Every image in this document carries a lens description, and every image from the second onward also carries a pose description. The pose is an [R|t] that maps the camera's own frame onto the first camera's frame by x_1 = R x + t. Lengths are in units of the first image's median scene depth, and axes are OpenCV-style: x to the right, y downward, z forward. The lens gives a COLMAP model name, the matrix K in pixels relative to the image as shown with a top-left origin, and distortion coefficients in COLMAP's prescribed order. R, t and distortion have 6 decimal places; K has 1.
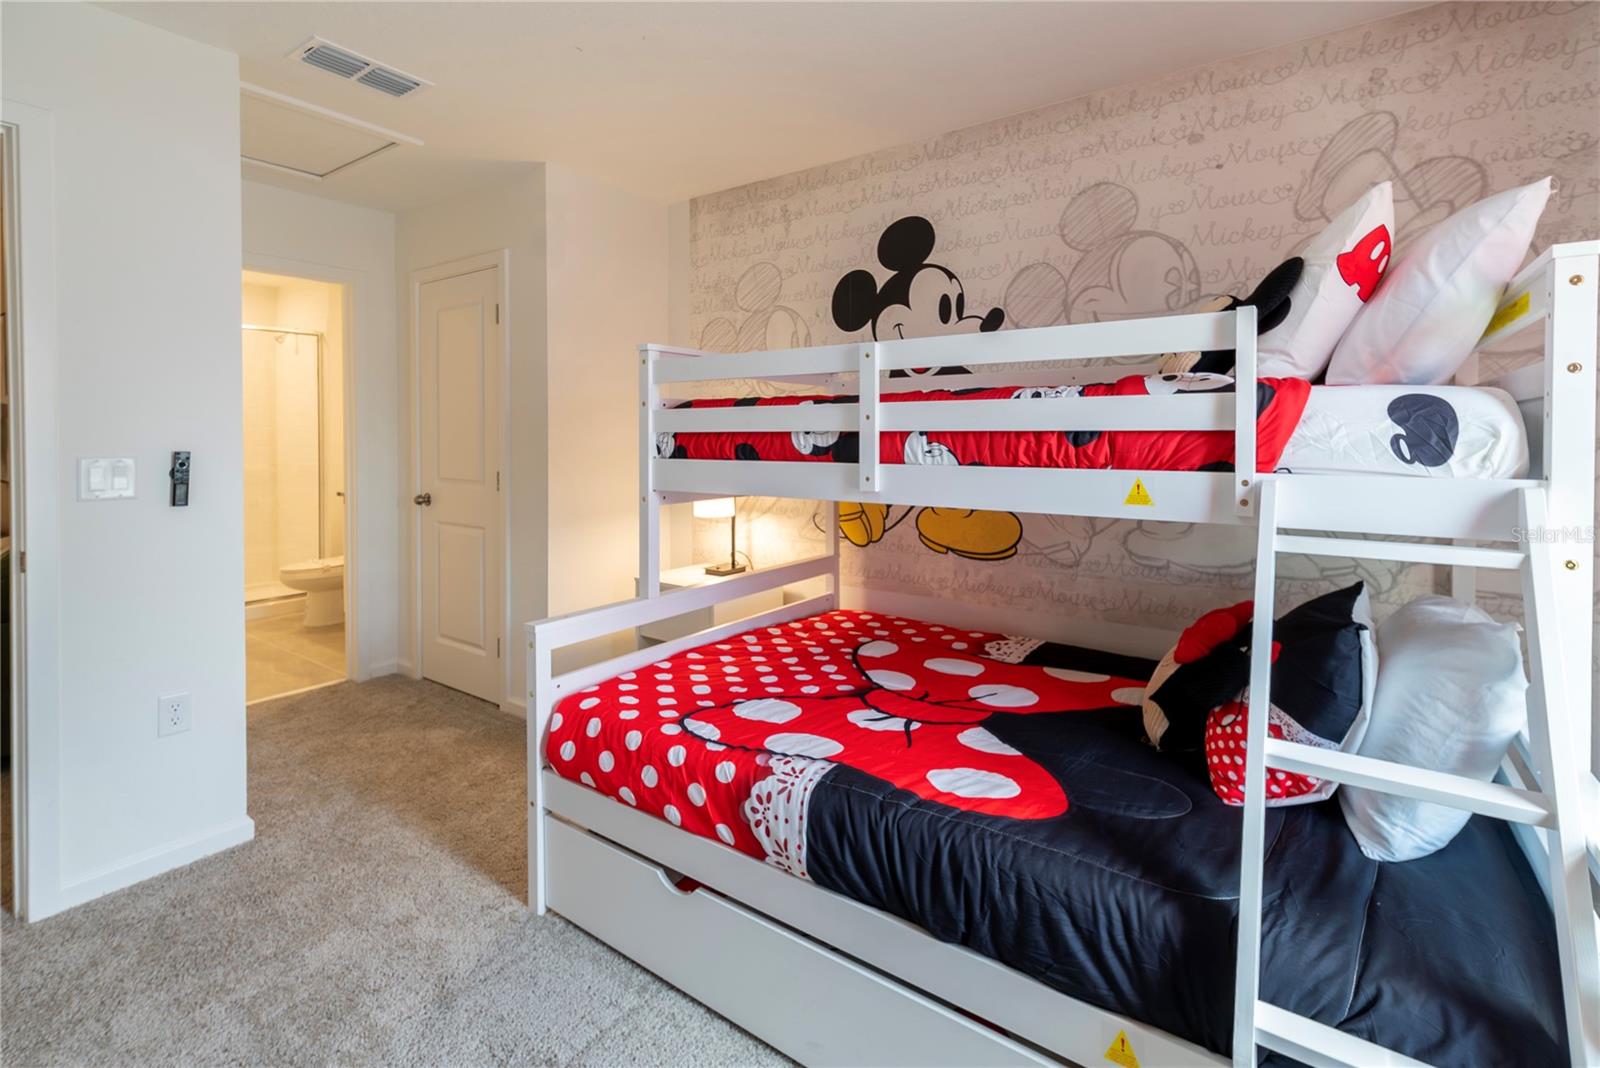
lens RADIAL K [[750.2, 0, 826.8], [0, 750.2, 375.8], [0, 0, 1]] dist [0.002658, 0.000606]
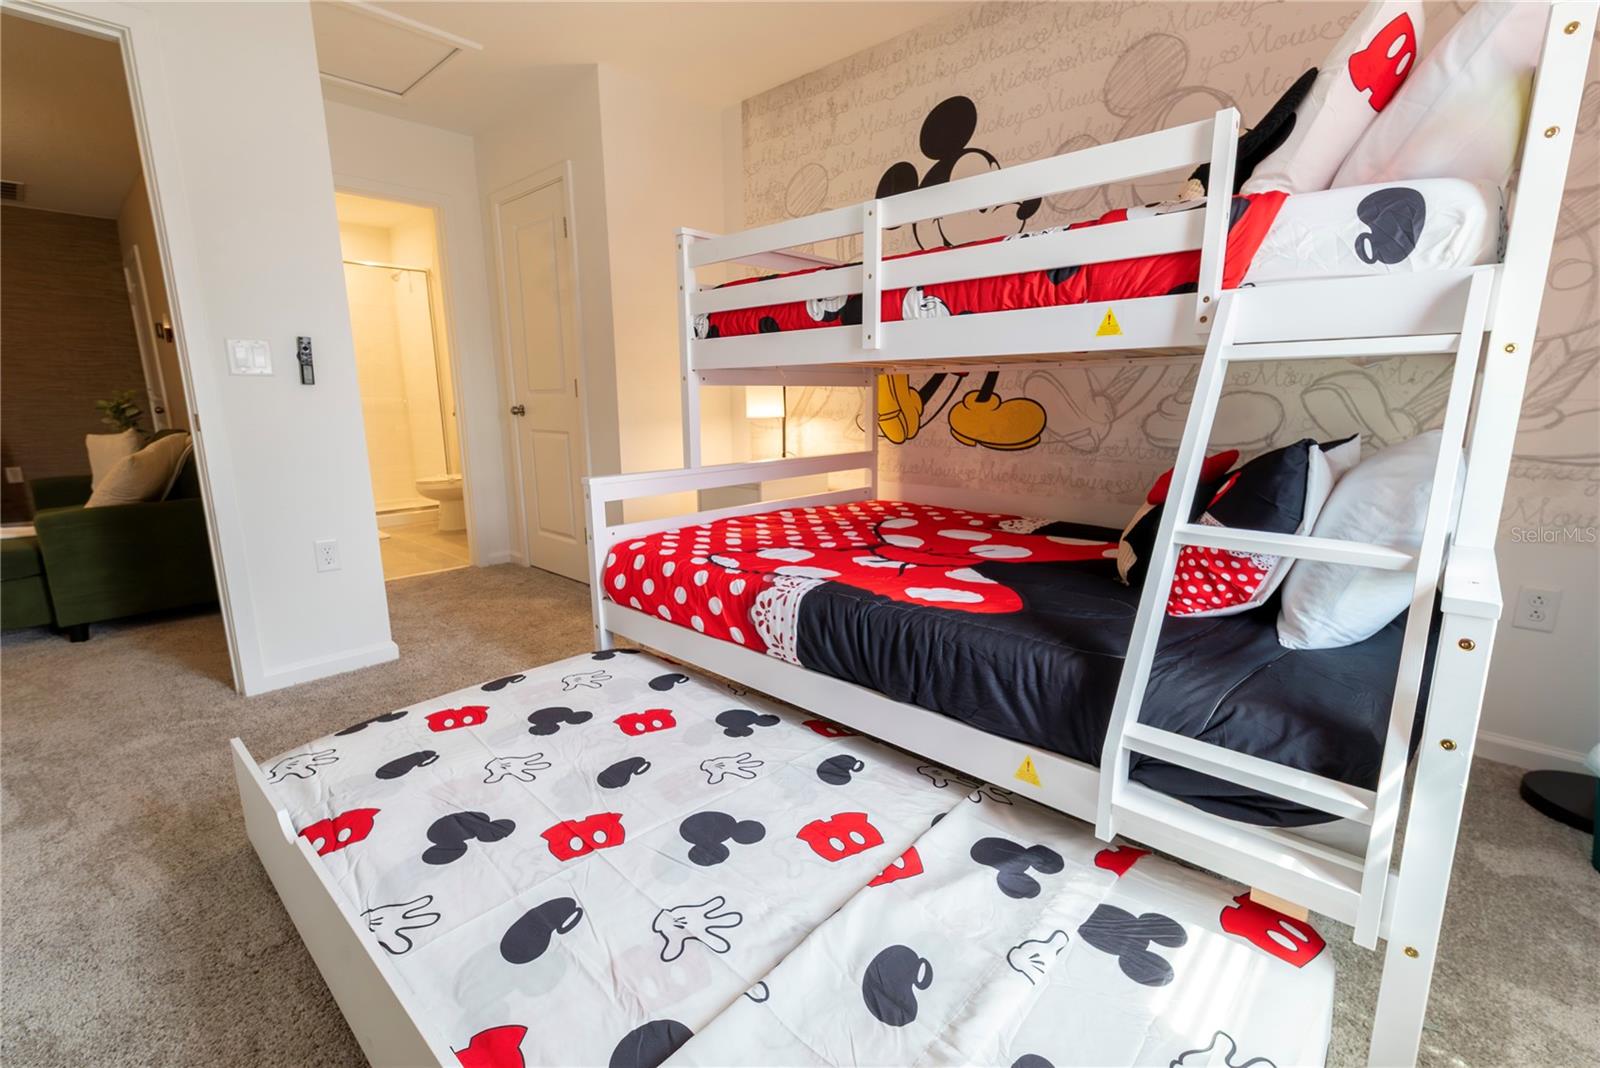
lens RADIAL K [[750.2, 0, 824.6], [0, 750.2, 500.9], [0, 0, 1]] dist [0.002658, 0.000606]
pose [[0.989316, 0.031342, -0.142377, 0.128823], [-0.003123, 0.980949, 0.194239, 0.137061], [0.145753, -0.191719, 0.970567, -0.068676]]
